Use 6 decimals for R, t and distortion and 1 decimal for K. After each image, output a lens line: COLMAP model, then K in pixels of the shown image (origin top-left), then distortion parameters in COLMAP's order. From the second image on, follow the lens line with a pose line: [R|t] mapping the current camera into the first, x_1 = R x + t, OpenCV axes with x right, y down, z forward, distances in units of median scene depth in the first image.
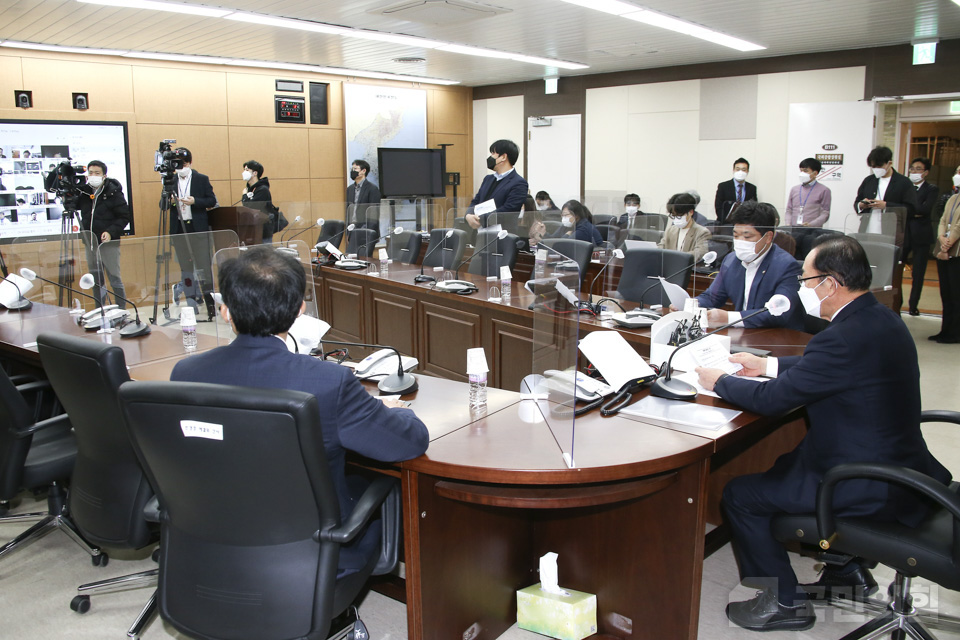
lens RADIAL K [[762.0, 0, 480.0], [0, 762.0, 320.0], [0, 0, 1]] dist [-0.180071, 0.108048]
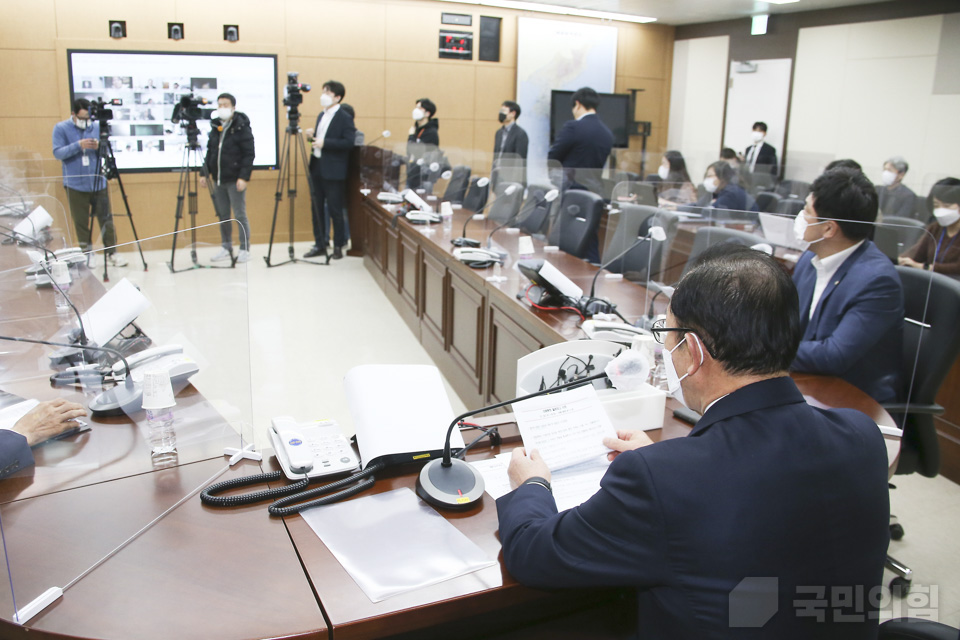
lens RADIAL K [[762.0, 0, 480.0], [0, 762.0, 320.0], [0, 0, 1]] dist [-0.180071, 0.108048]
pose [[0.939646, 0.115989, -0.321888, 0.113563], [-0.094166, 0.992123, 0.082614, -0.021373], [0.328935, -0.047317, 0.943166, 0.115651]]
